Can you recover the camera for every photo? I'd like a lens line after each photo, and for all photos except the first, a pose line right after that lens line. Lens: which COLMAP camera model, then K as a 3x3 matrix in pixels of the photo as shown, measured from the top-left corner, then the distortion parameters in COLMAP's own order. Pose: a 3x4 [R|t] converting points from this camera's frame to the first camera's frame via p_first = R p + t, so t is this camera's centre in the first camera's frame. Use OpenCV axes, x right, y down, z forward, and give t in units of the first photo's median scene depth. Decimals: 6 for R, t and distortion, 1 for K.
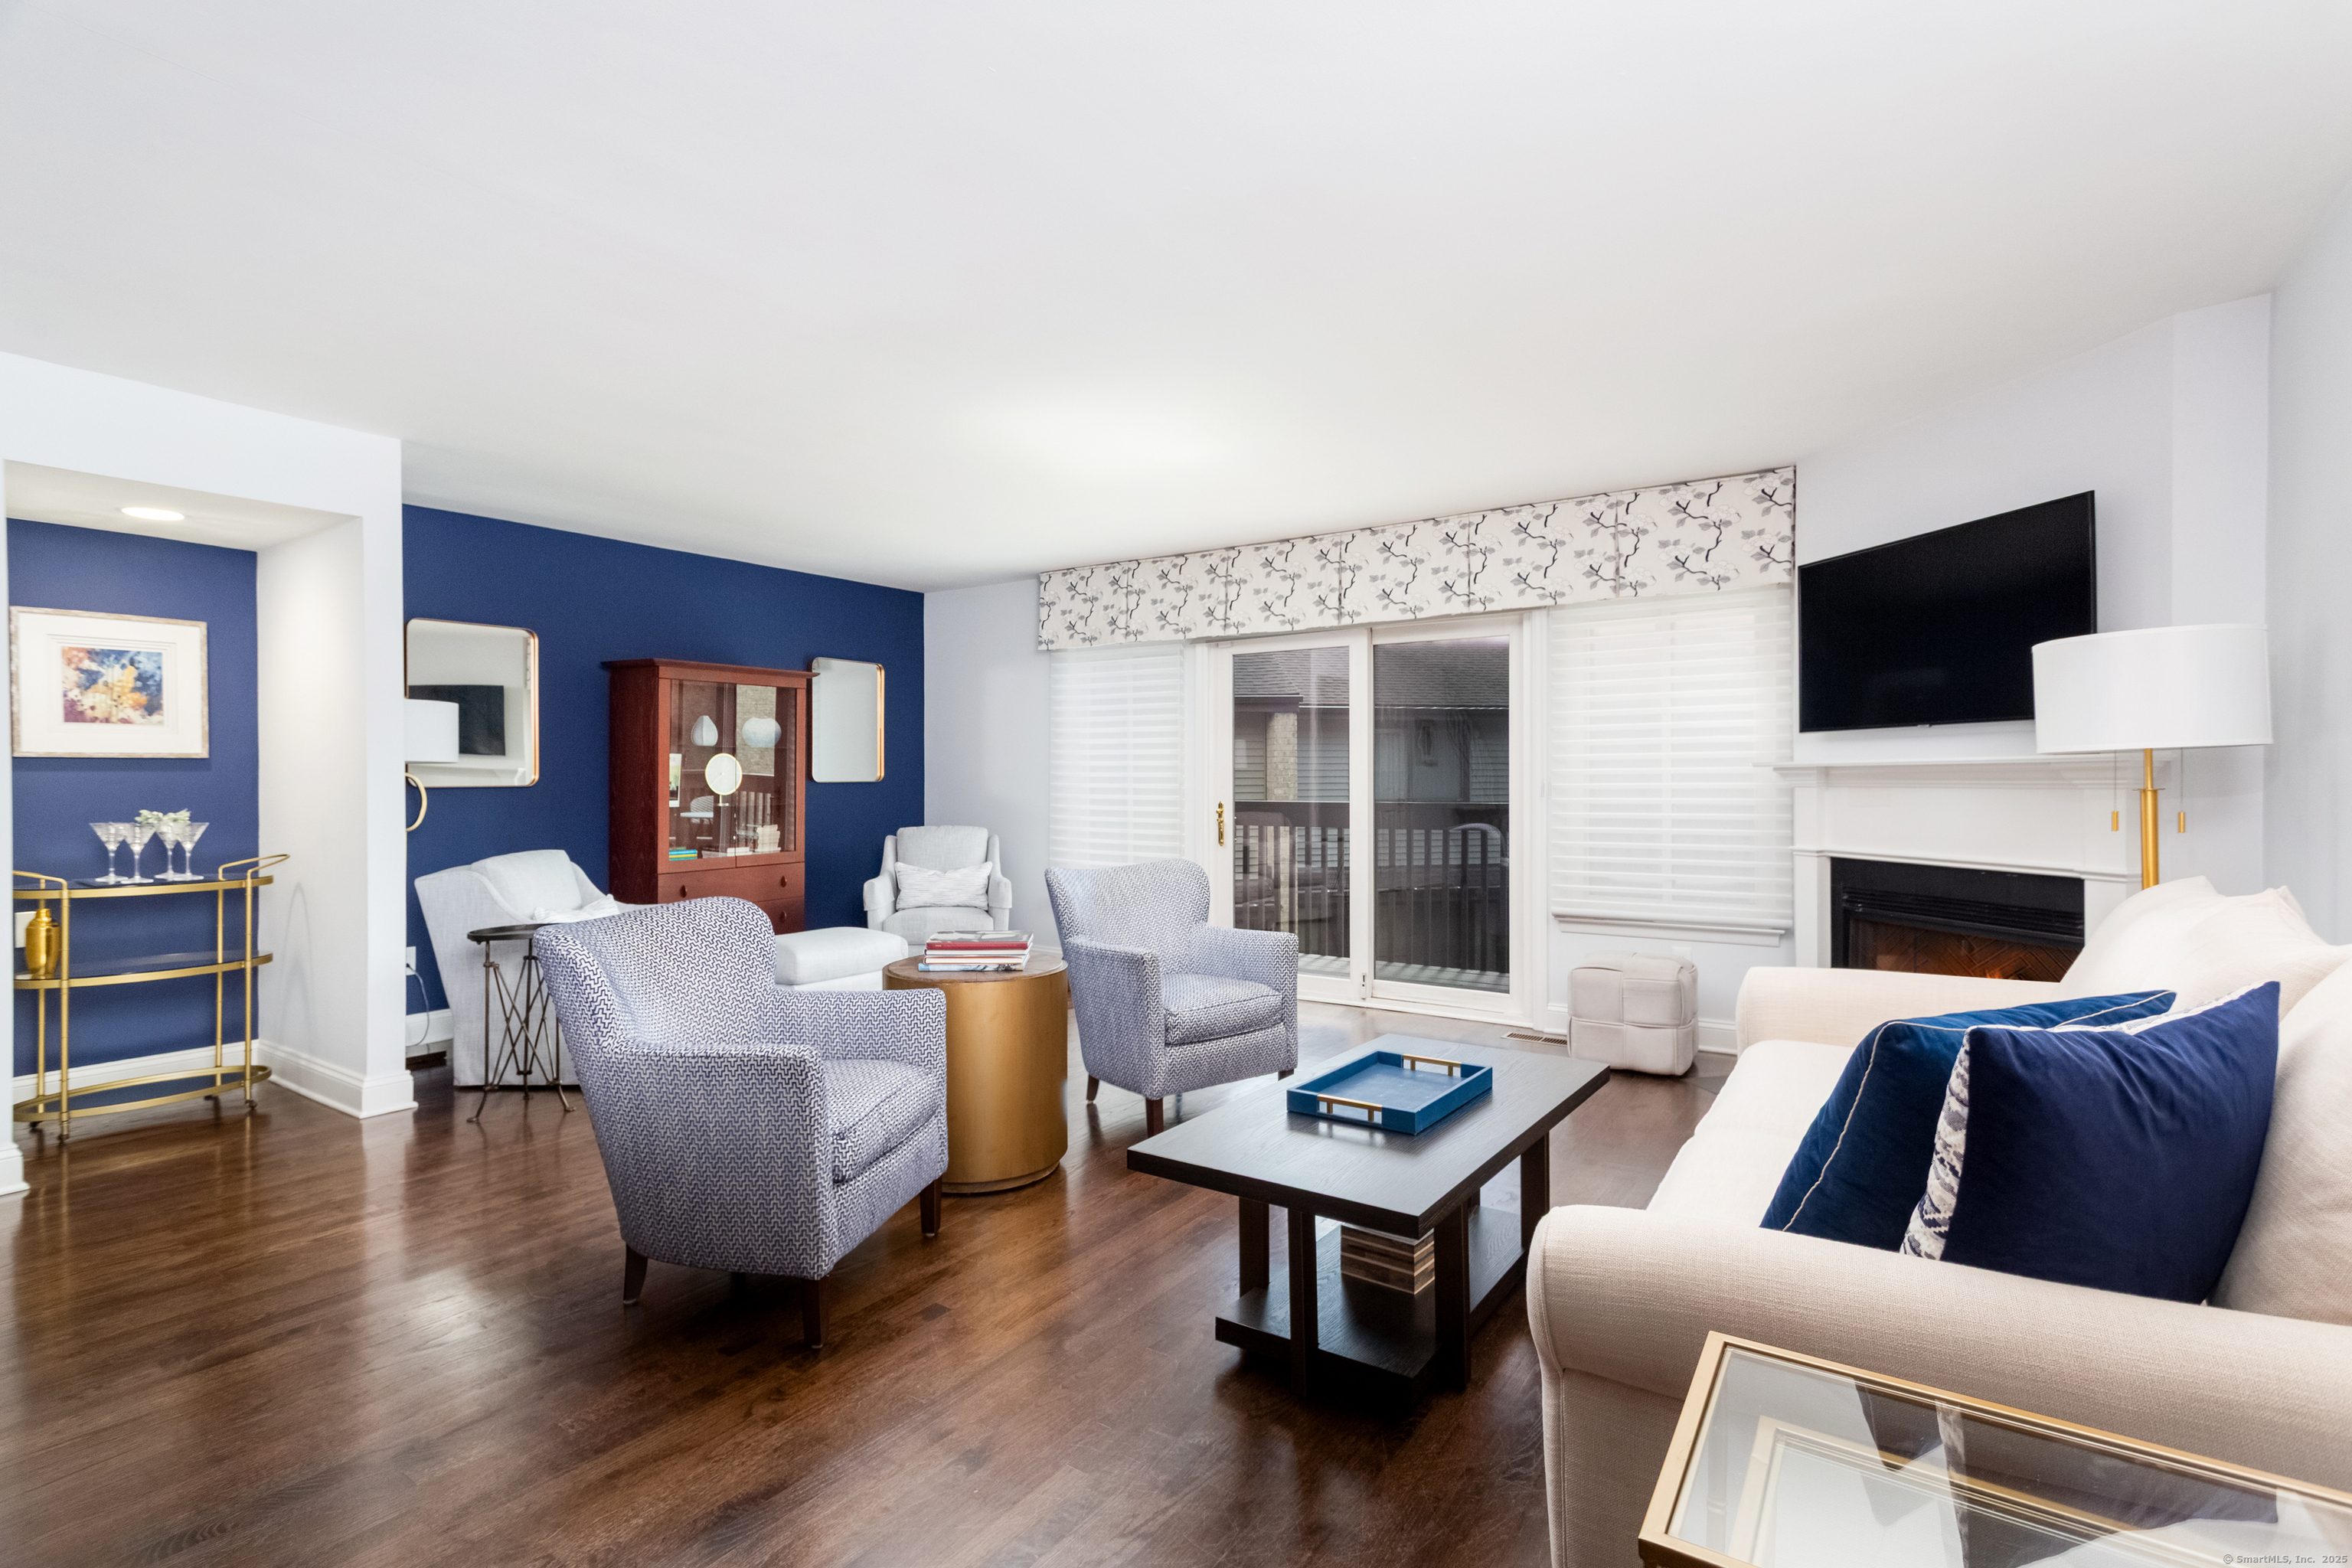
lens RADIAL K [[1065.2, 0, 1201.6], [0, 1065.2, 778.3], [0, 0, 1]] dist [-0.023705, -0.000321]
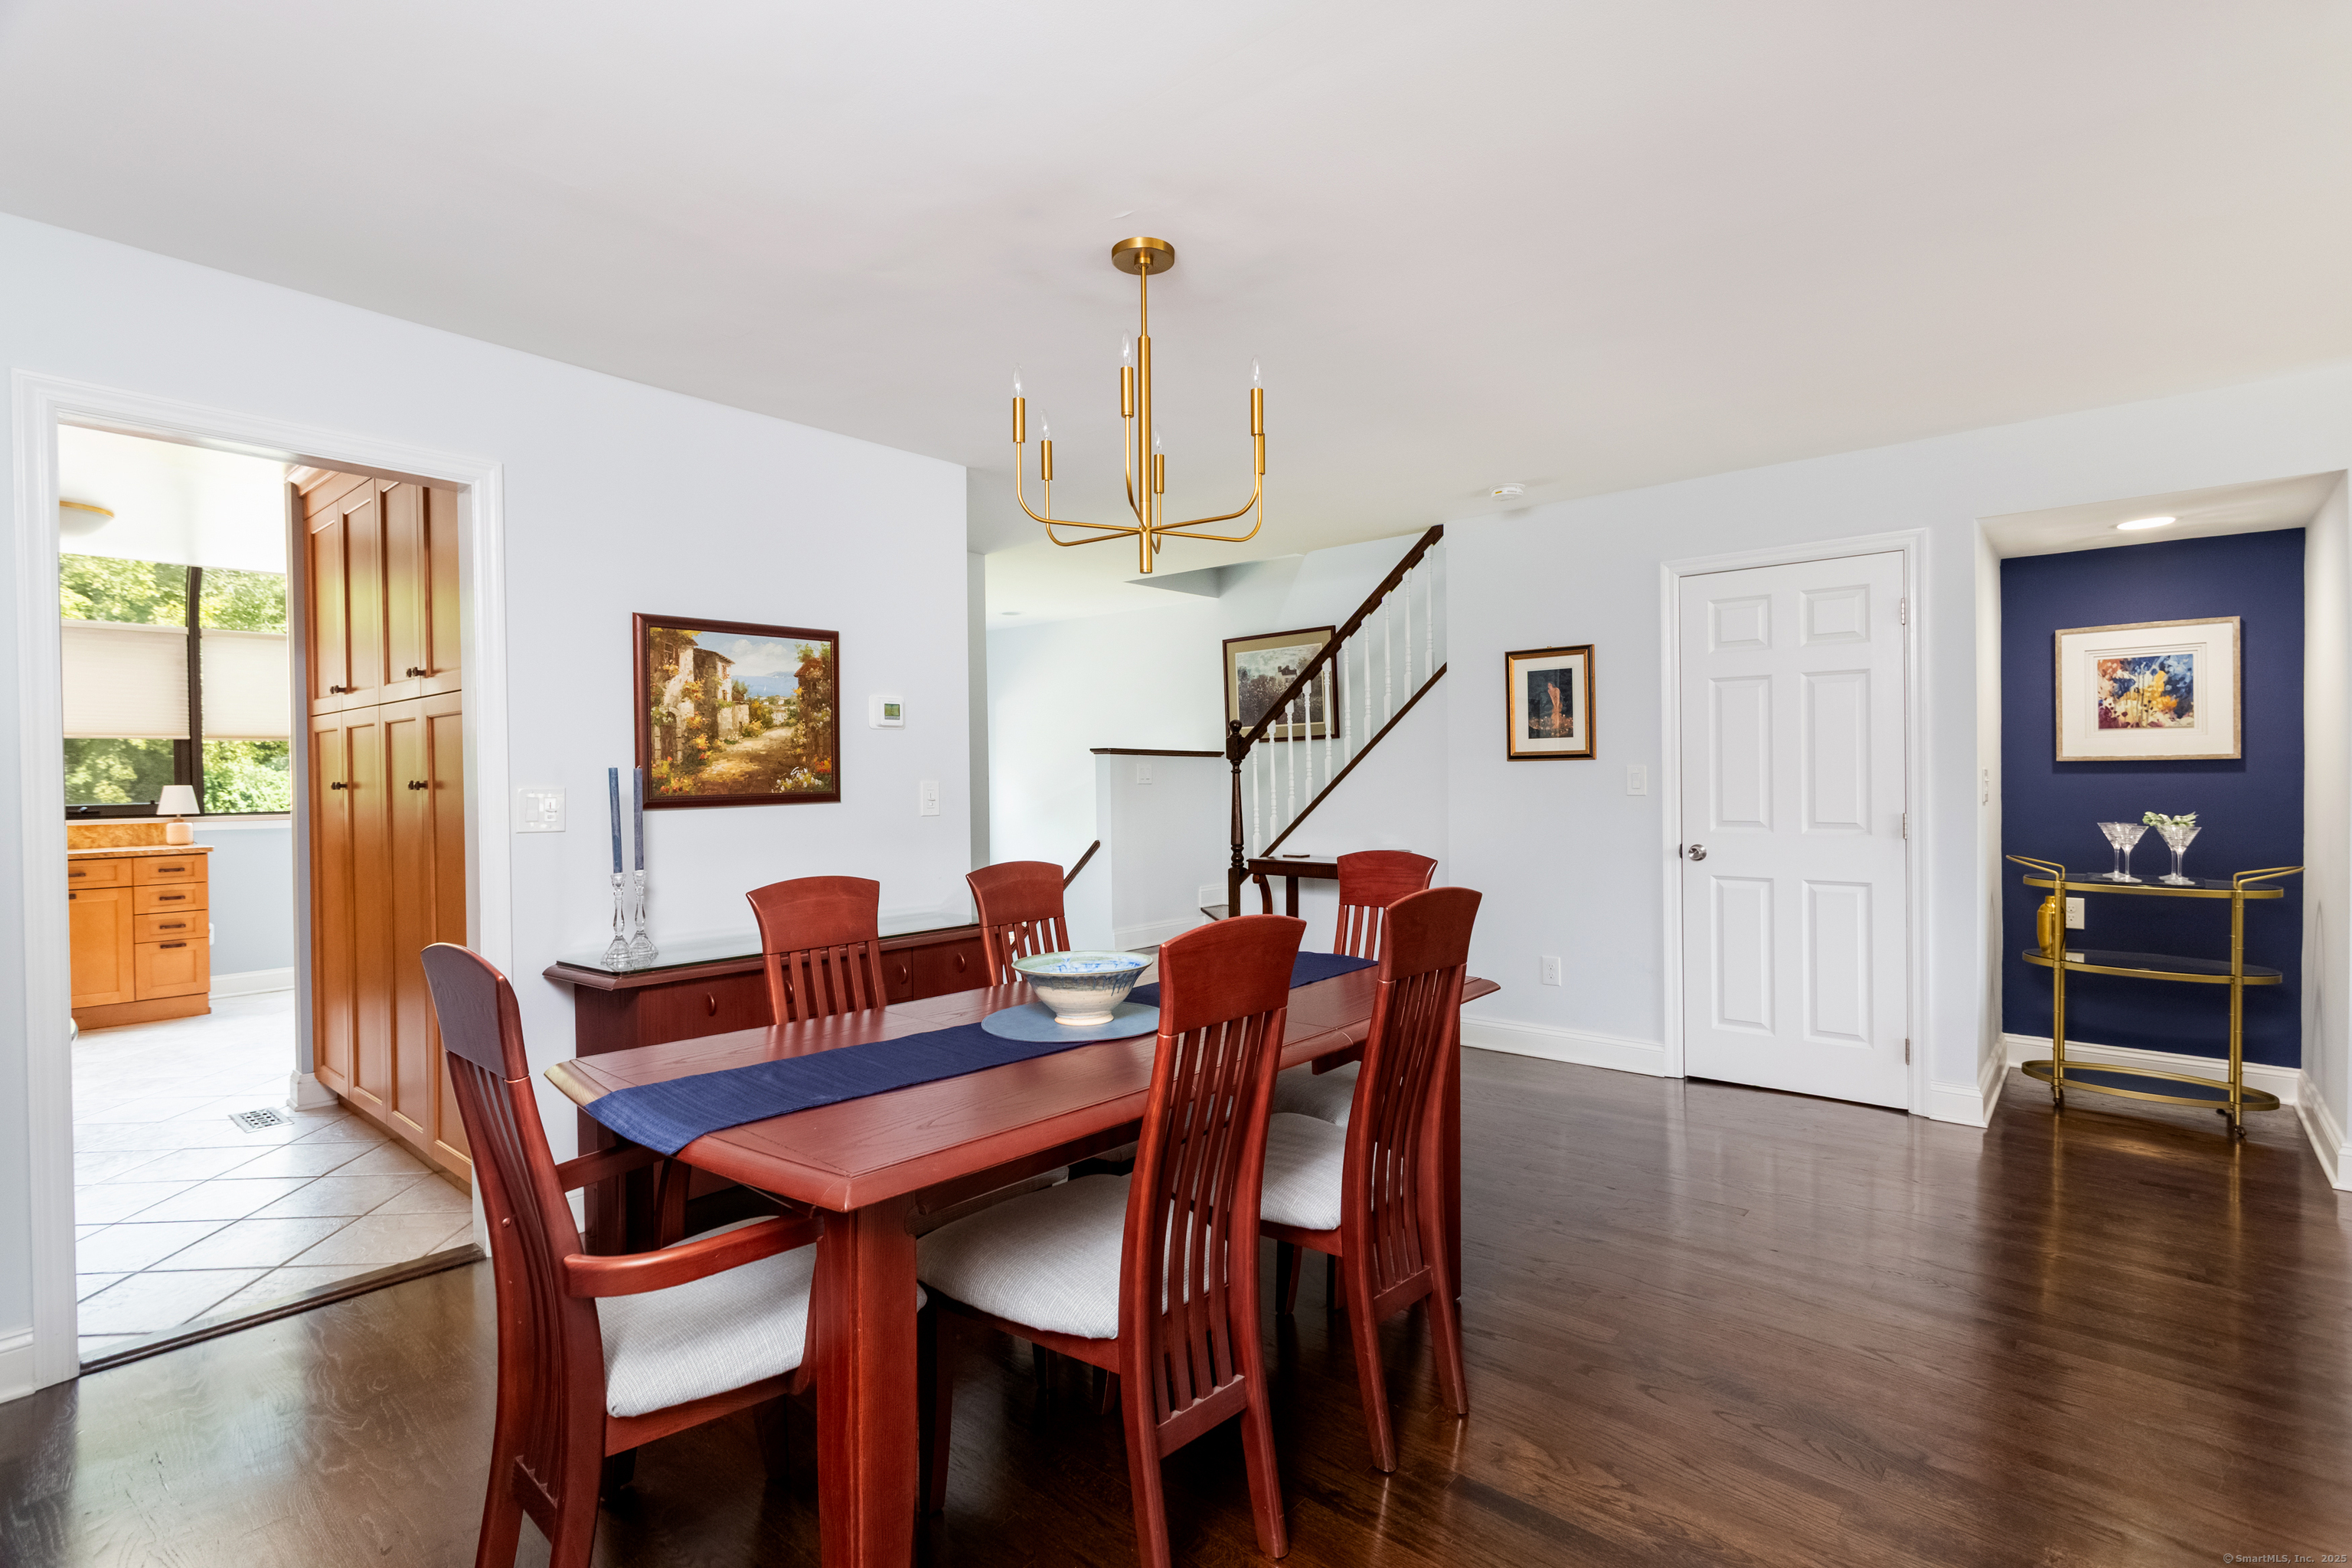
lens RADIAL K [[1106.9, 0, 1195.1], [0, 1106.9, 789.8], [0, 0, 1]] dist [-0.002588, 0.002962]
pose [[-0.122572, 0.012556, -0.992380, 0.167604], [0.007231, 0.999905, 0.011758, -0.009701], [0.992433, -0.005734, -0.122651, 0.176485]]
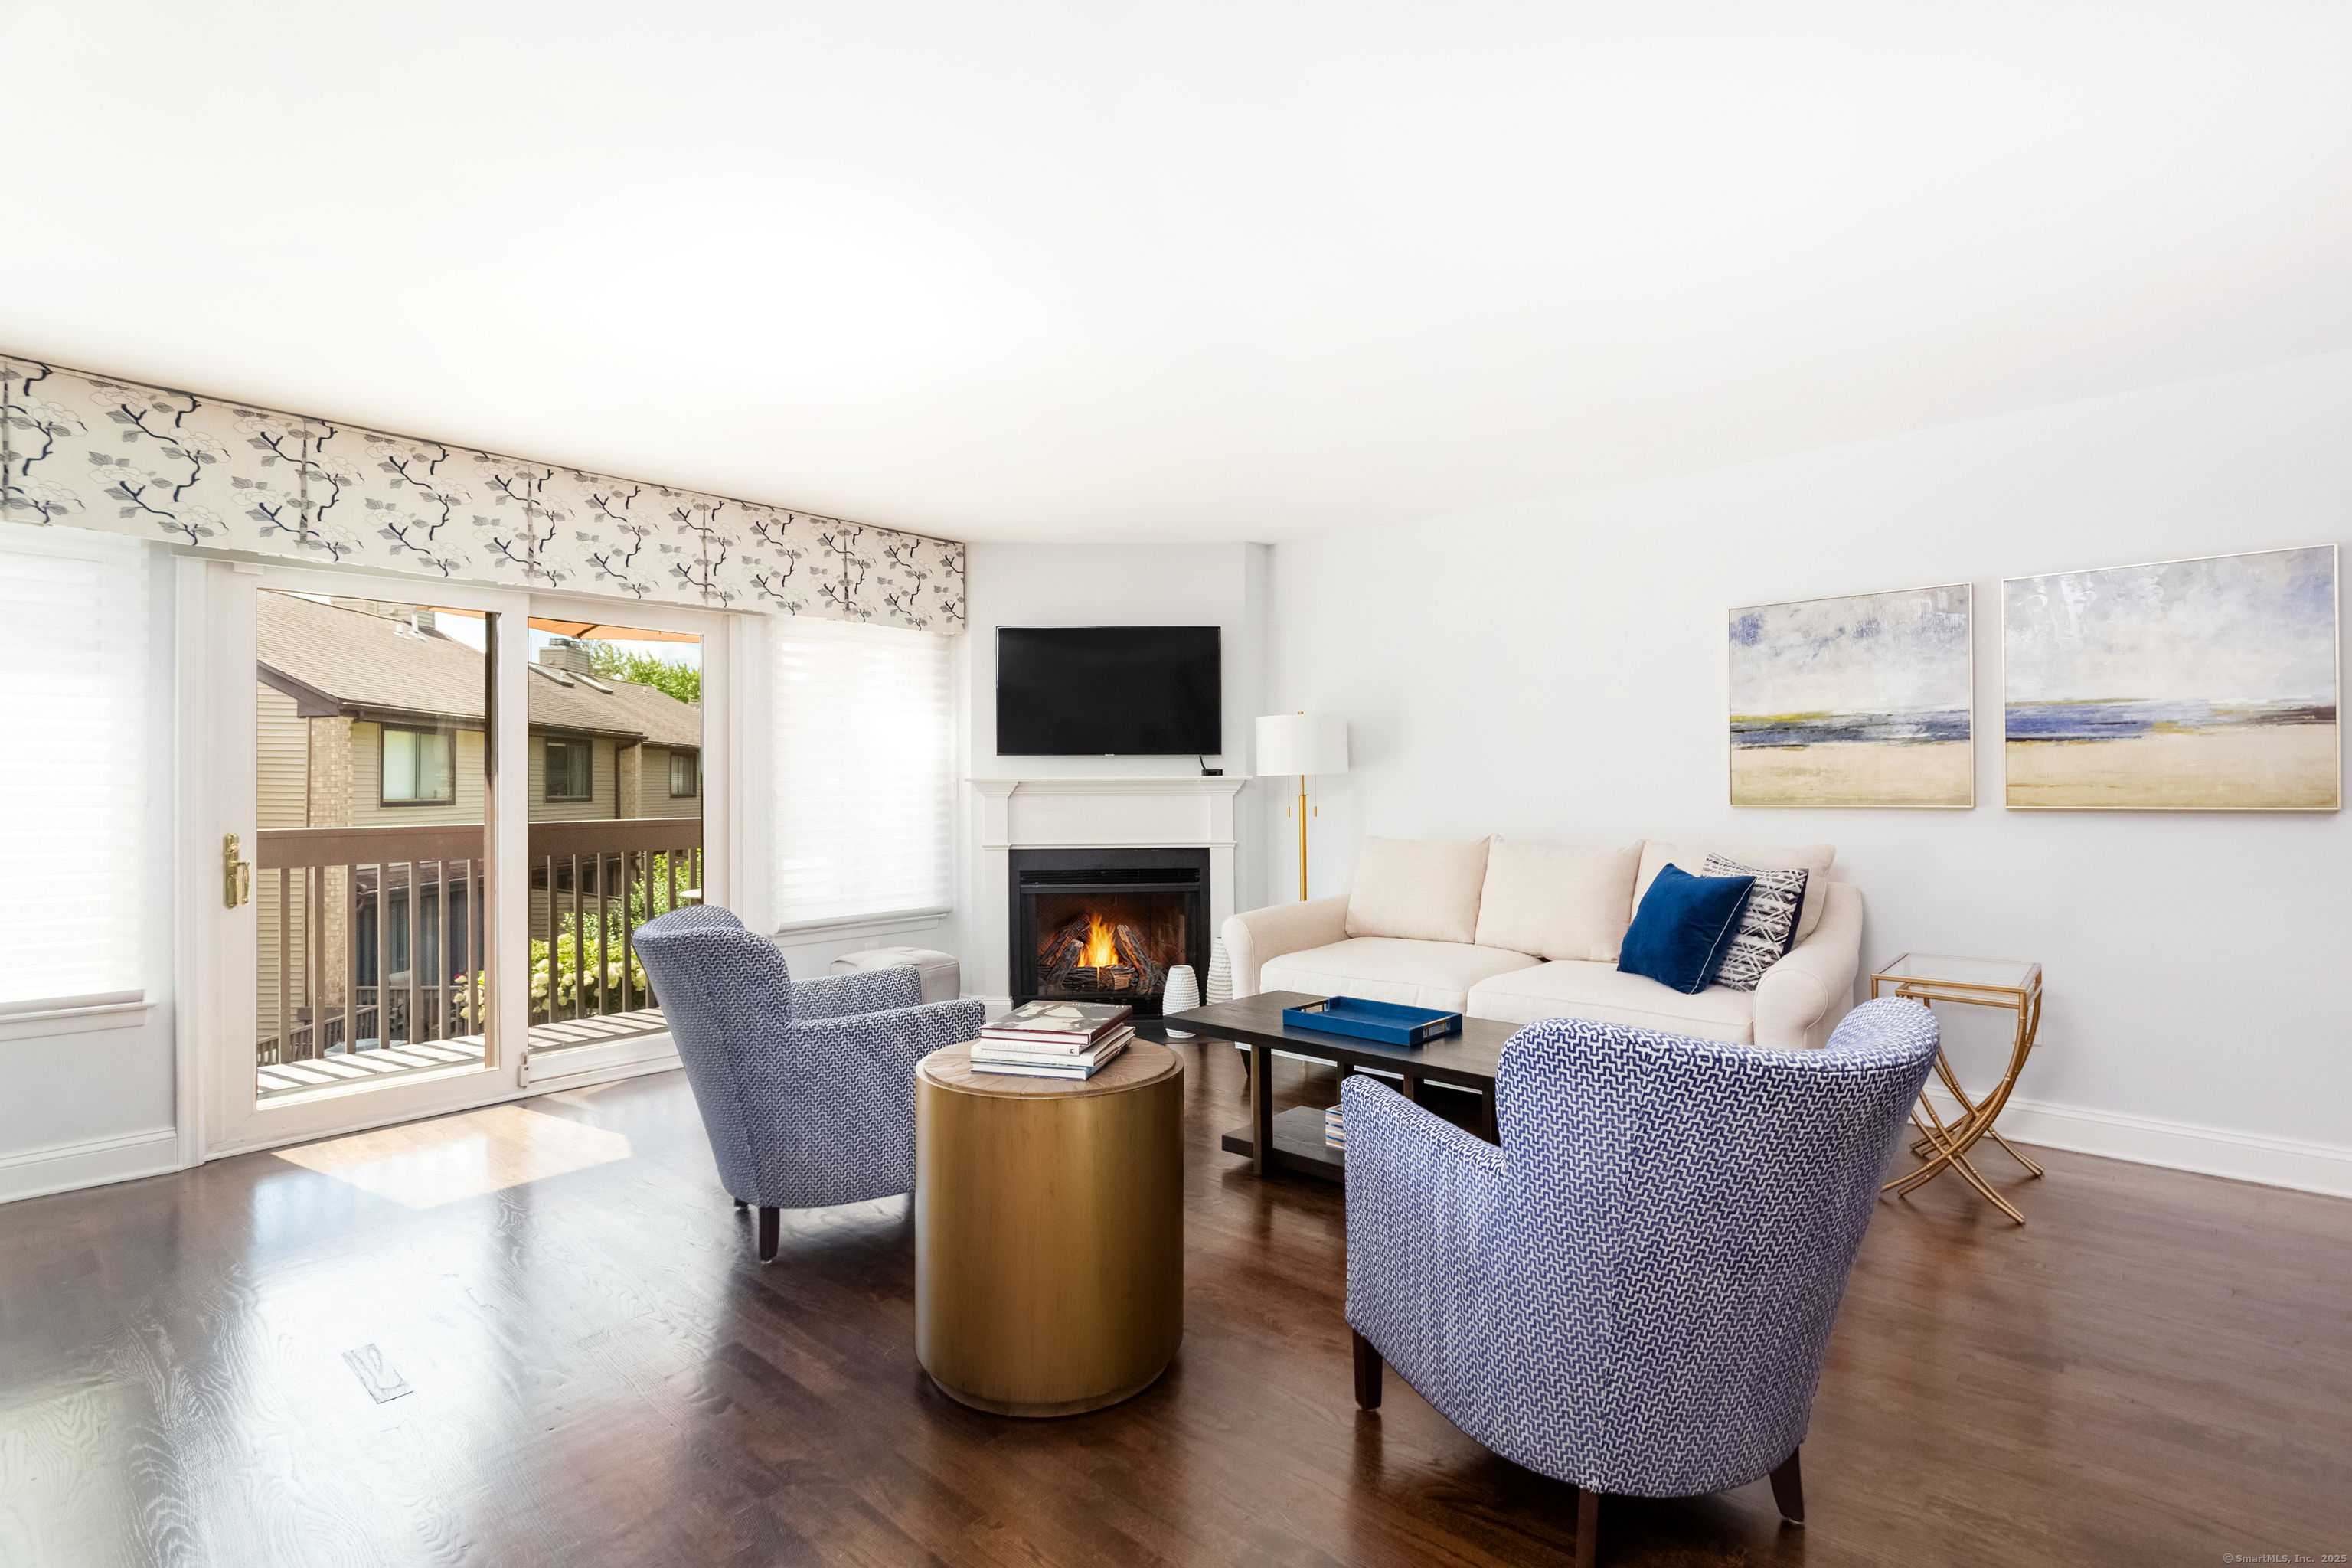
lens RADIAL K [[1106.9, 0, 1175.9], [0, 1106.9, 777.2], [0, 0, 1]] dist [-0.002588, 0.002962]
pose [[0.145427, 0.010054, 0.989318, -0.742734], [0.005735, 0.999923, -0.011005, 0.000596], [-0.989352, 0.007274, 0.145358, 0.580194]]
